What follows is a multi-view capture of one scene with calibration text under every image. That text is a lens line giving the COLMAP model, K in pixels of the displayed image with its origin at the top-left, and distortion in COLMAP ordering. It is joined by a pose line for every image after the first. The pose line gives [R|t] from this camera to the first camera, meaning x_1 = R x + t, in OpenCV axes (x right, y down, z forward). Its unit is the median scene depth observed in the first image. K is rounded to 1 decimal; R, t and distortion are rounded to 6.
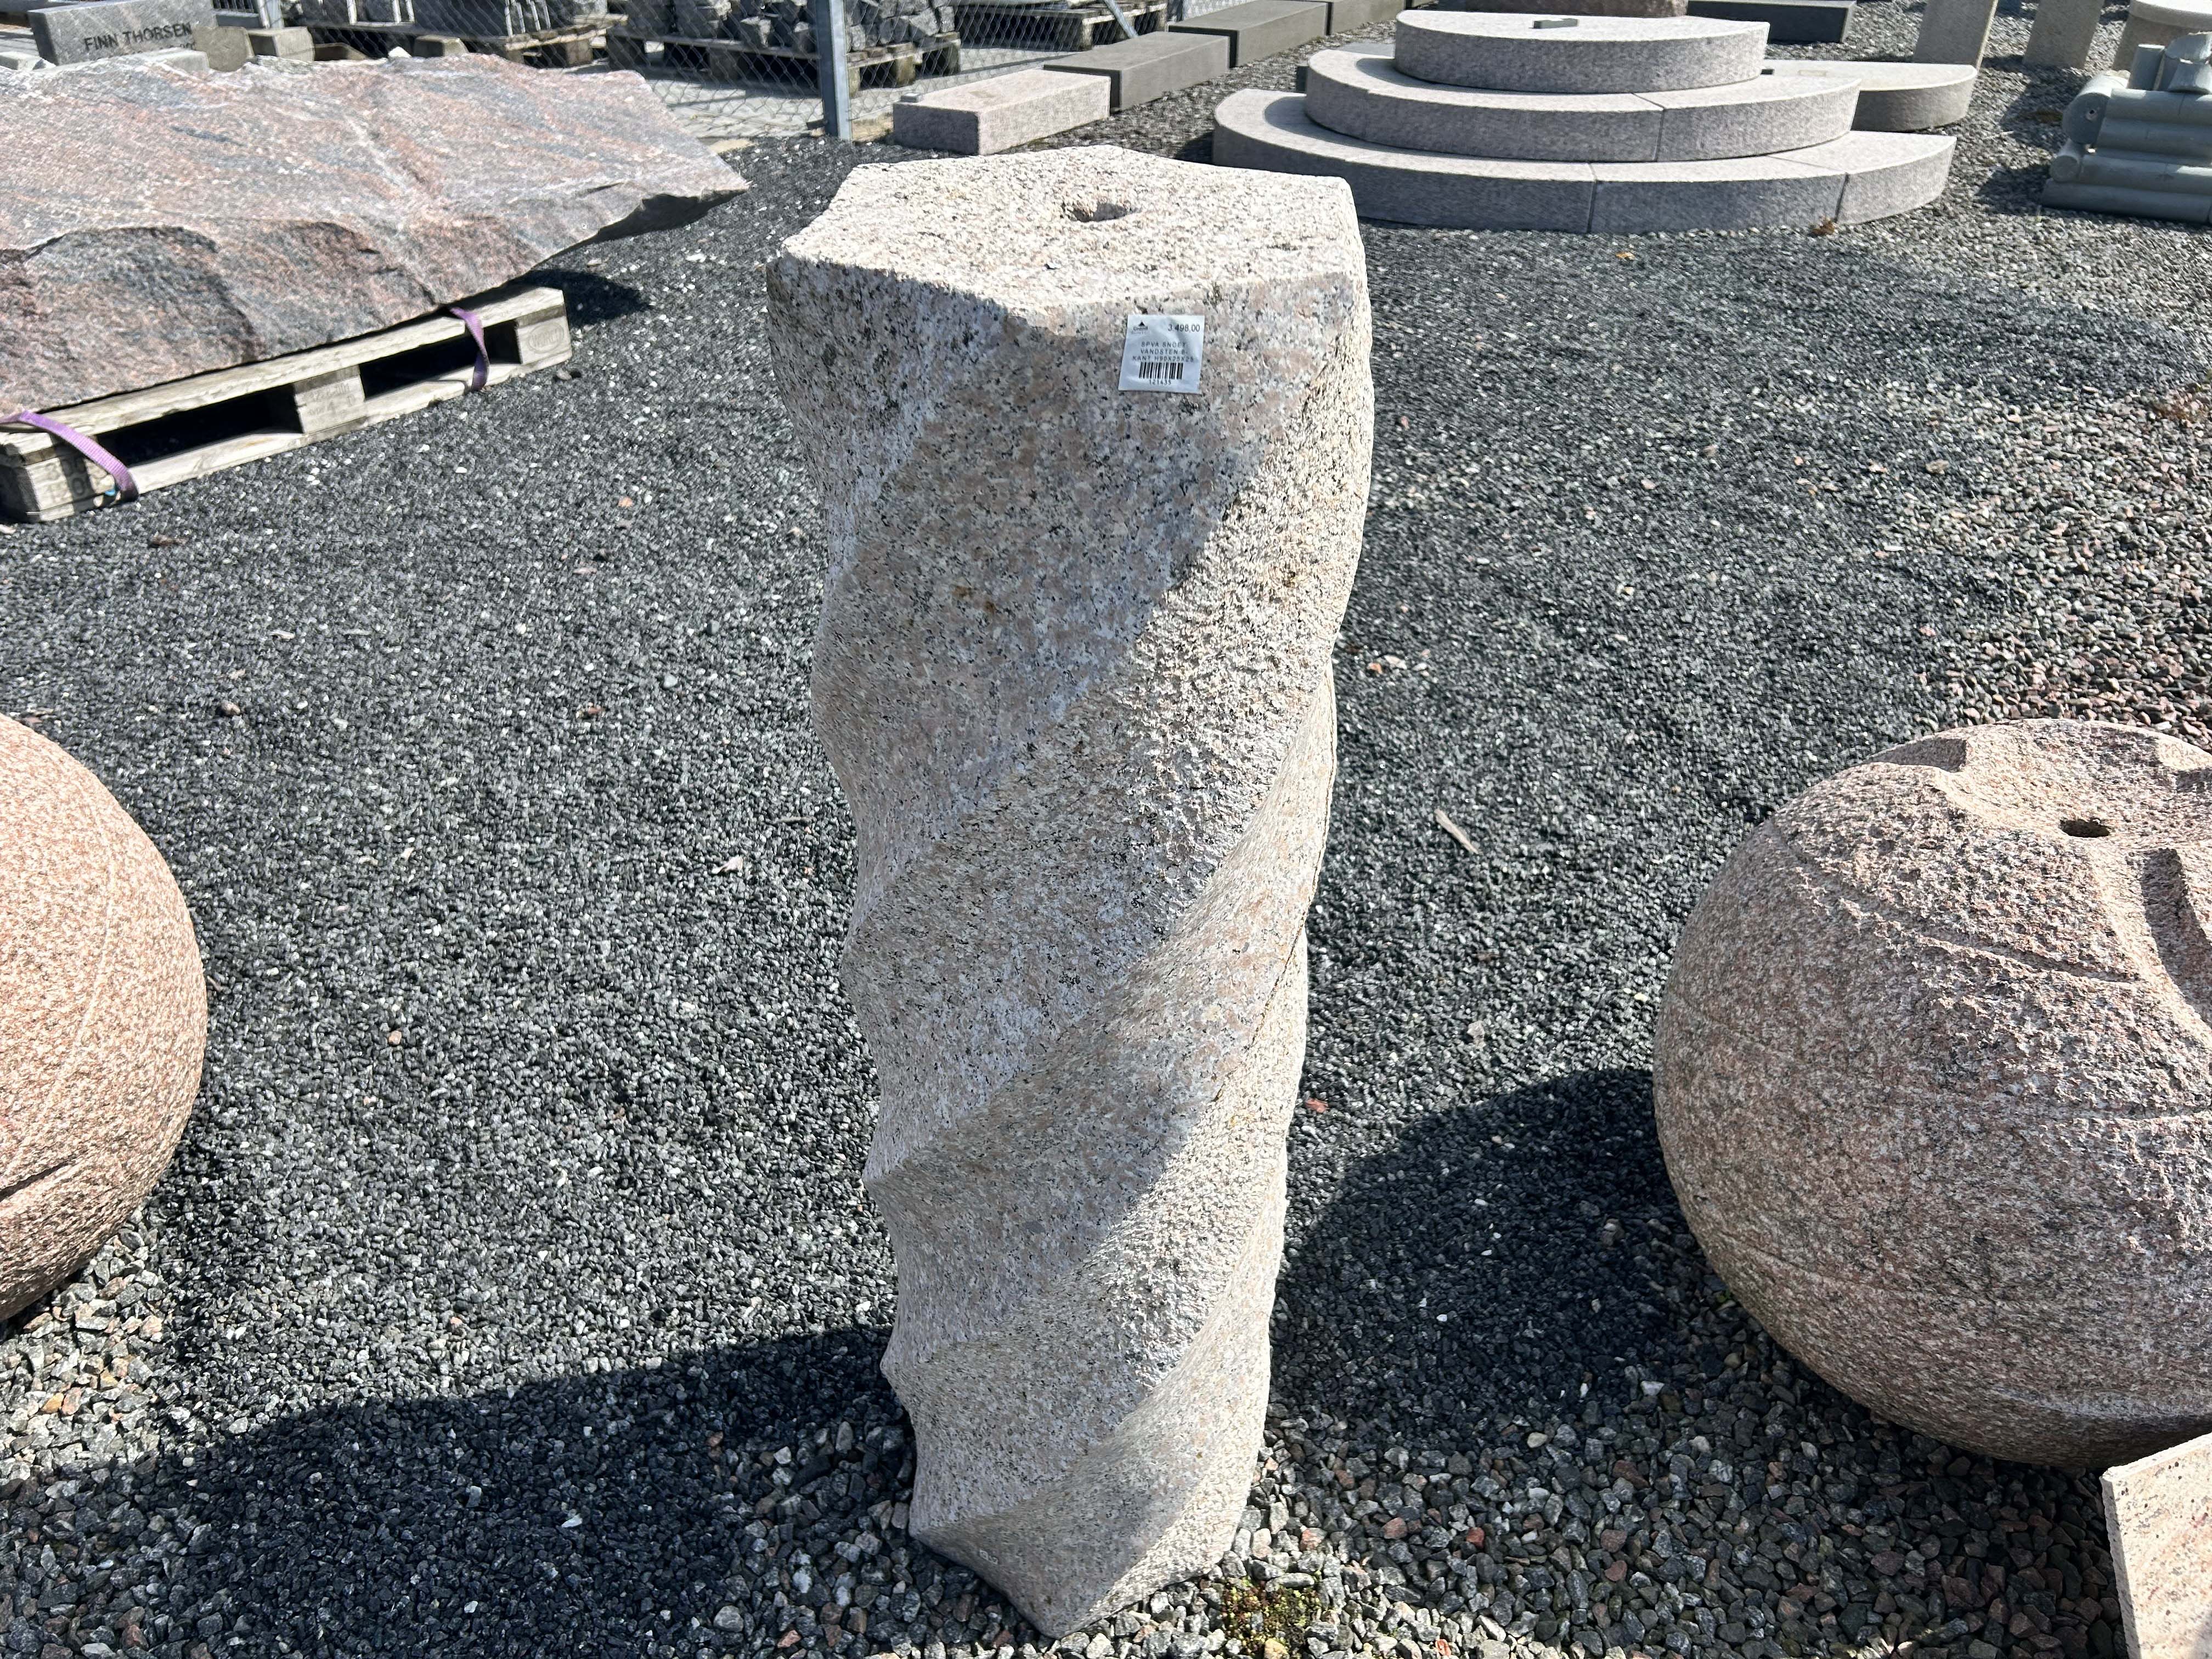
lens RADIAL K [[1662.7, 0, 1147.4], [0, 1662.7, 803.4], [0, 0, 1]] dist [0.055239, -0.067386]
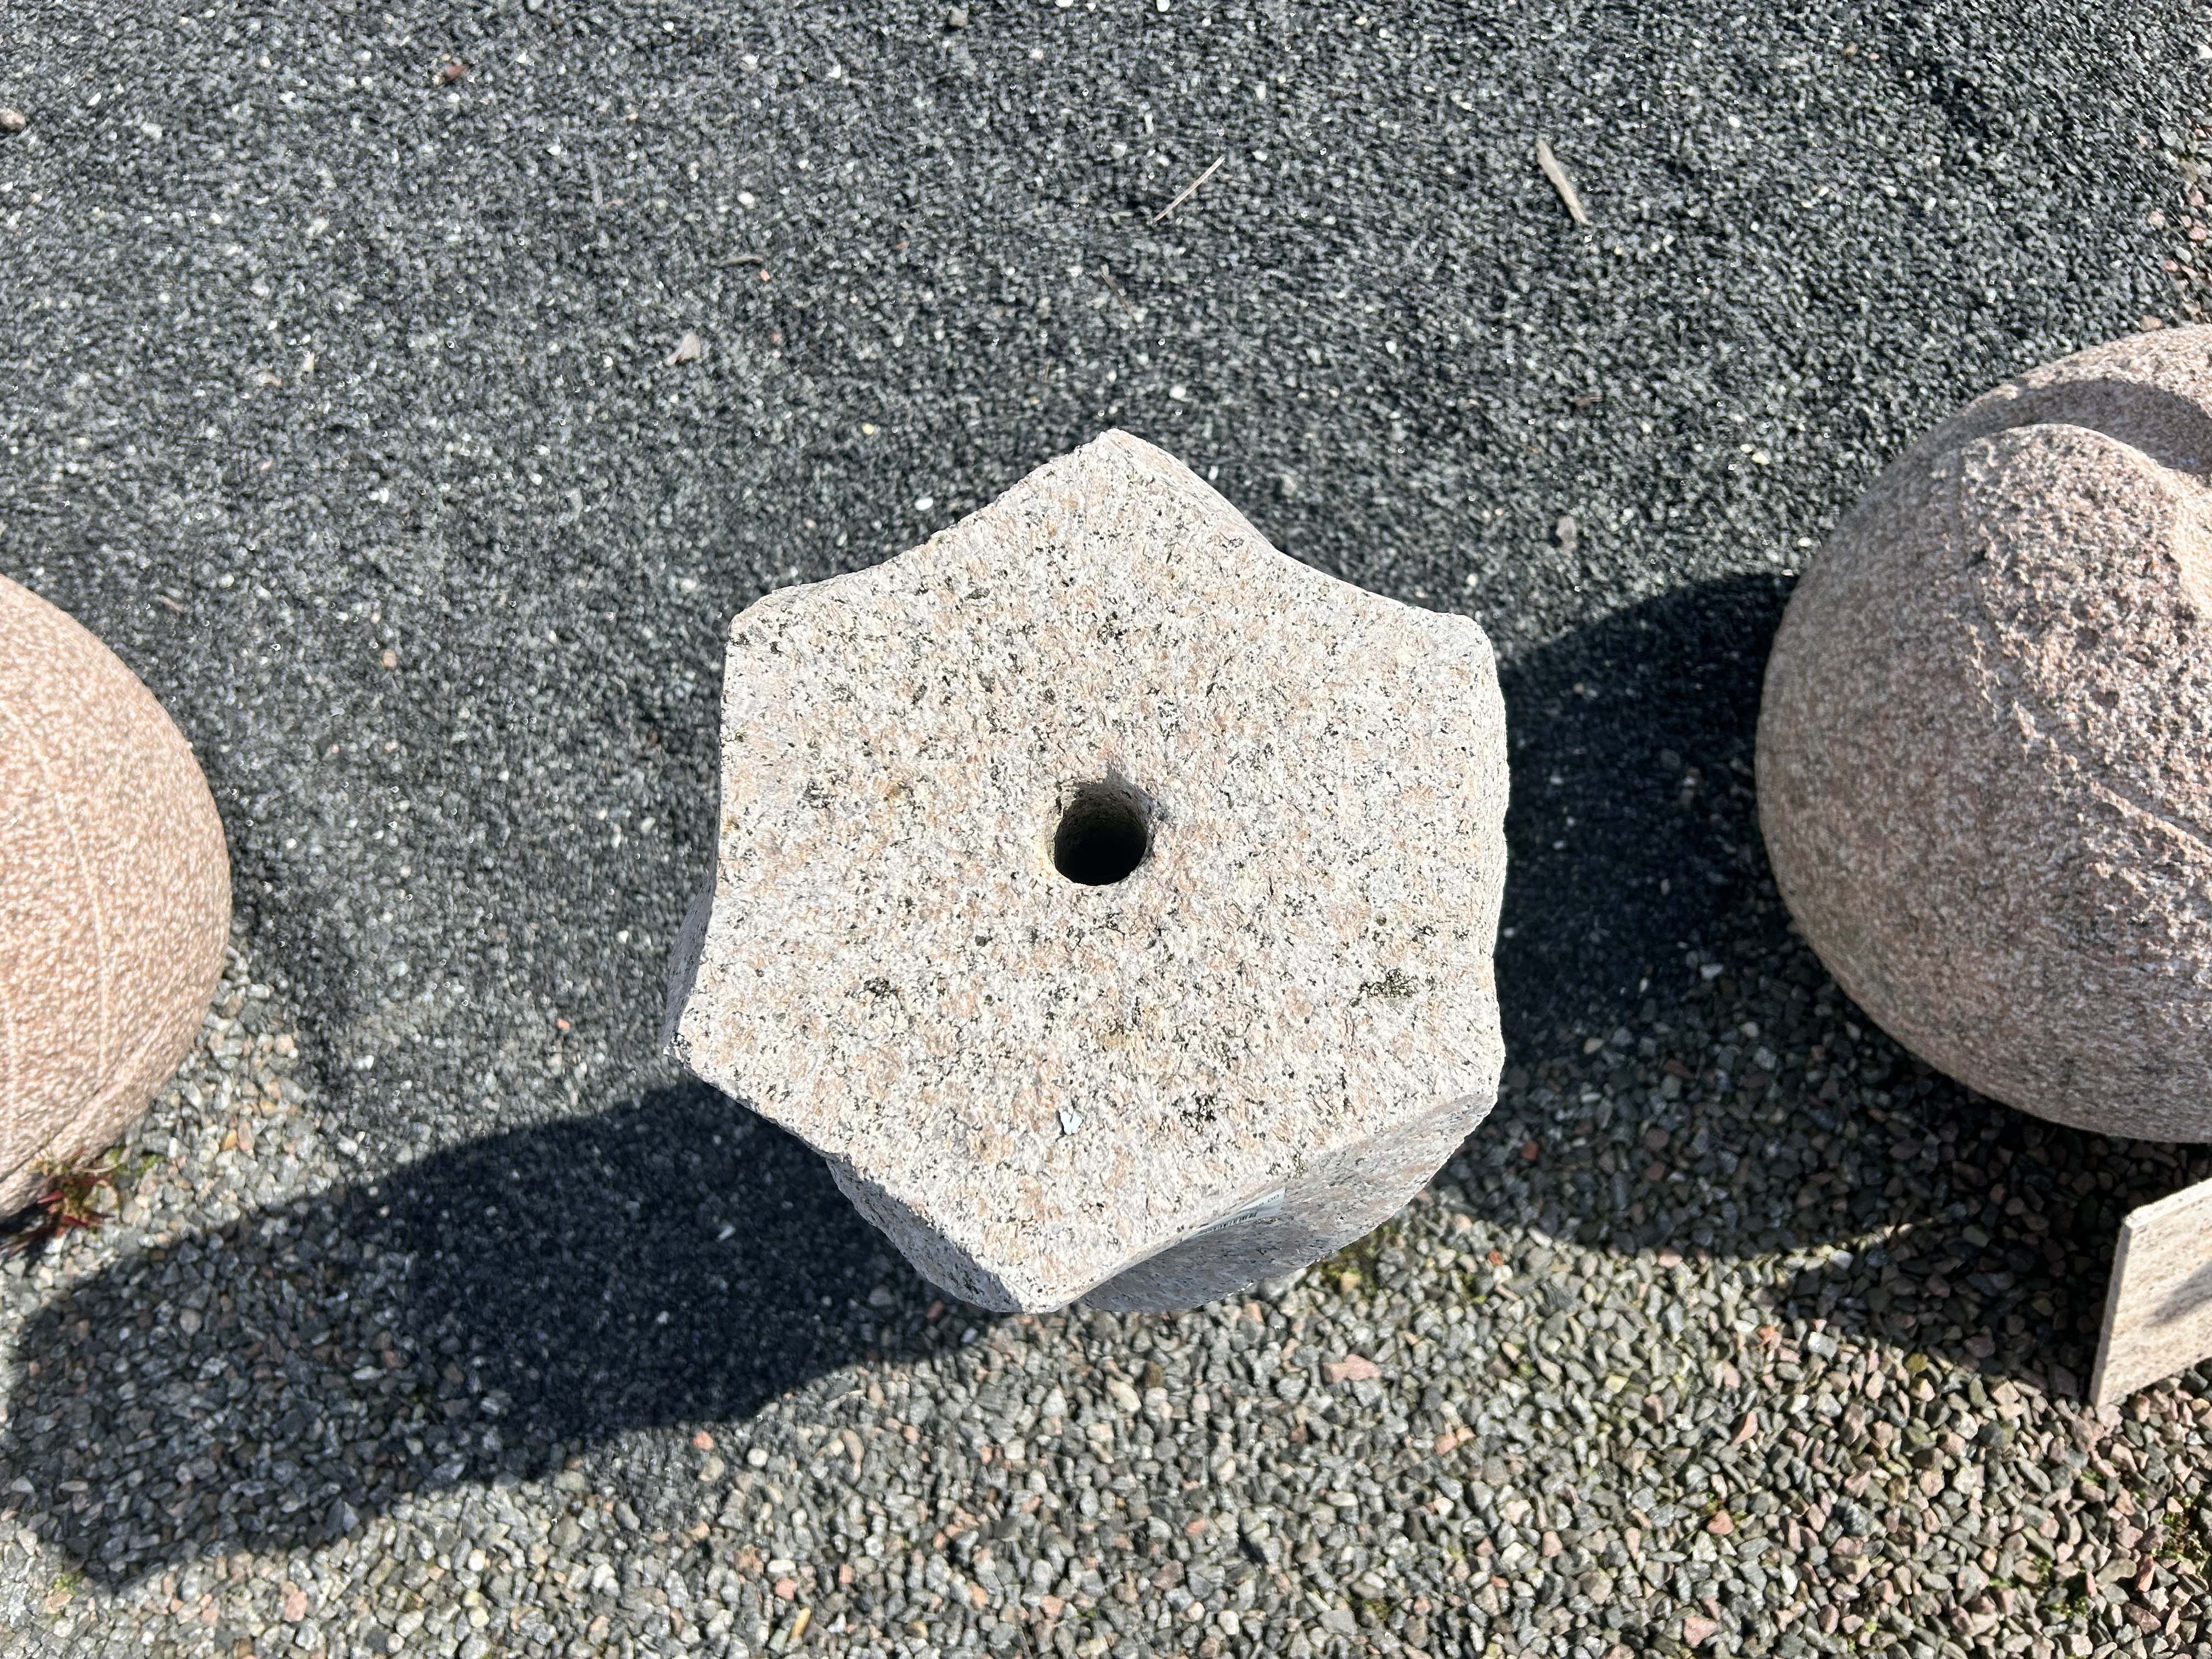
lens RADIAL K [[1682.9, 0, 1144.0], [0, 1682.9, 823.1], [0, 0, 1]] dist [0.024637, -0.035257]
pose [[0.996716, -0.062728, -0.051201, 0.009658], [0.080954, 0.758892, 0.646165, -0.353524], [-0.001676, -0.648188, 0.761479, 0.223854]]
